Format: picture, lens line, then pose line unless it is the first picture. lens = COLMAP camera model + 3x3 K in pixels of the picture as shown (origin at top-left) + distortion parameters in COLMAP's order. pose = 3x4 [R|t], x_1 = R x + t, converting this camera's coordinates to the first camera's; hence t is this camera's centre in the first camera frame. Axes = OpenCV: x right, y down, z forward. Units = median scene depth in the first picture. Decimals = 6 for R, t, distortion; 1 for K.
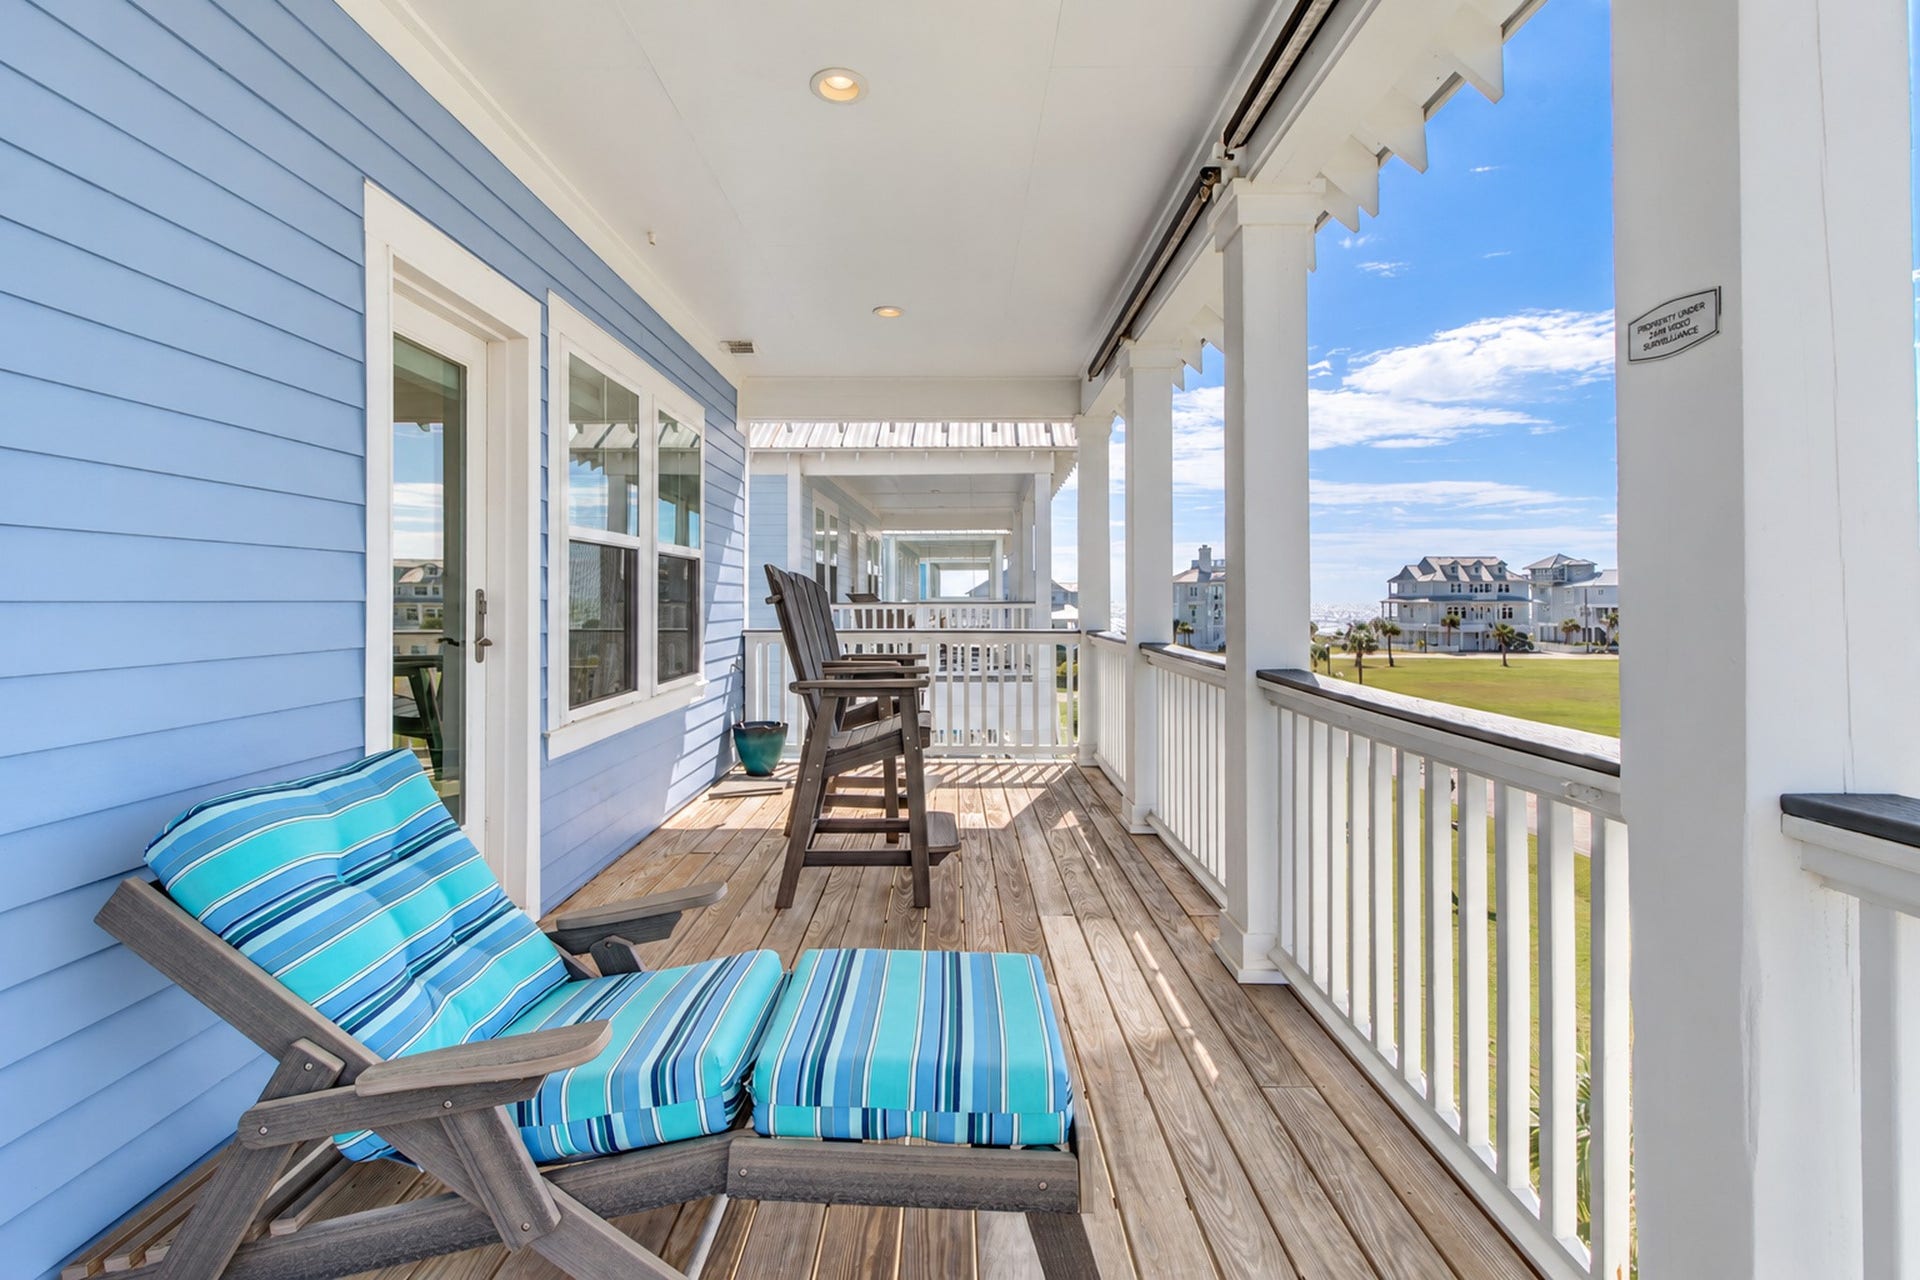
lens RADIAL K [[900.0, 0, 967.1], [0, 900.0, 608.0], [0, 0, 1]] dist [-0.000997, 0.000059]
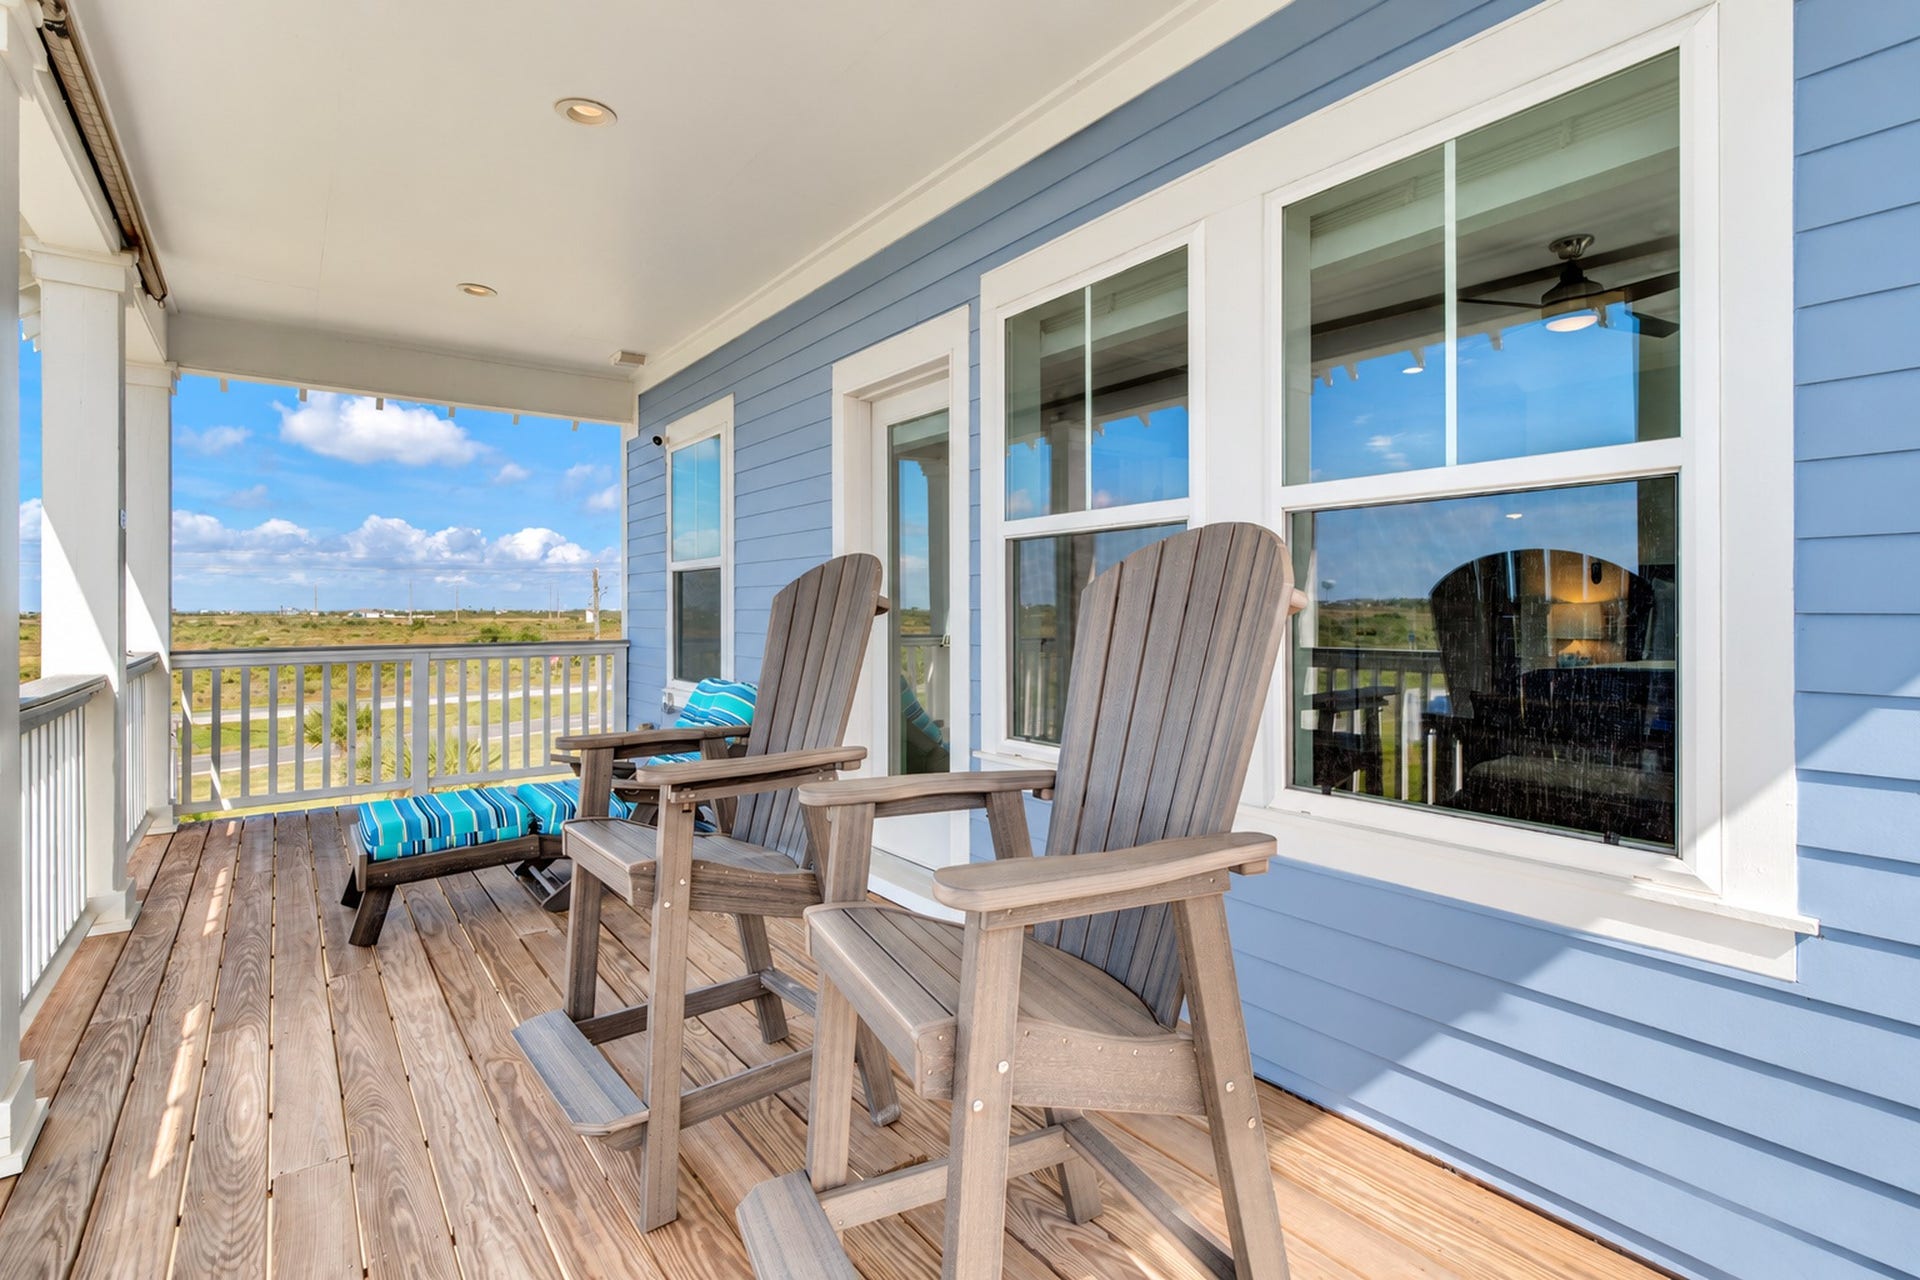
lens RADIAL K [[900.0, 0, 967.1], [0, 900.0, 608.0], [0, 0, 1]] dist [-0.000997, 0.000059]
pose [[-0.803460, -0.001931, -0.595355, 0.145149], [-0.001426, 0.999998, -0.001319, 0.001229], [0.595357, -0.000211, -0.803462, 2.212472]]
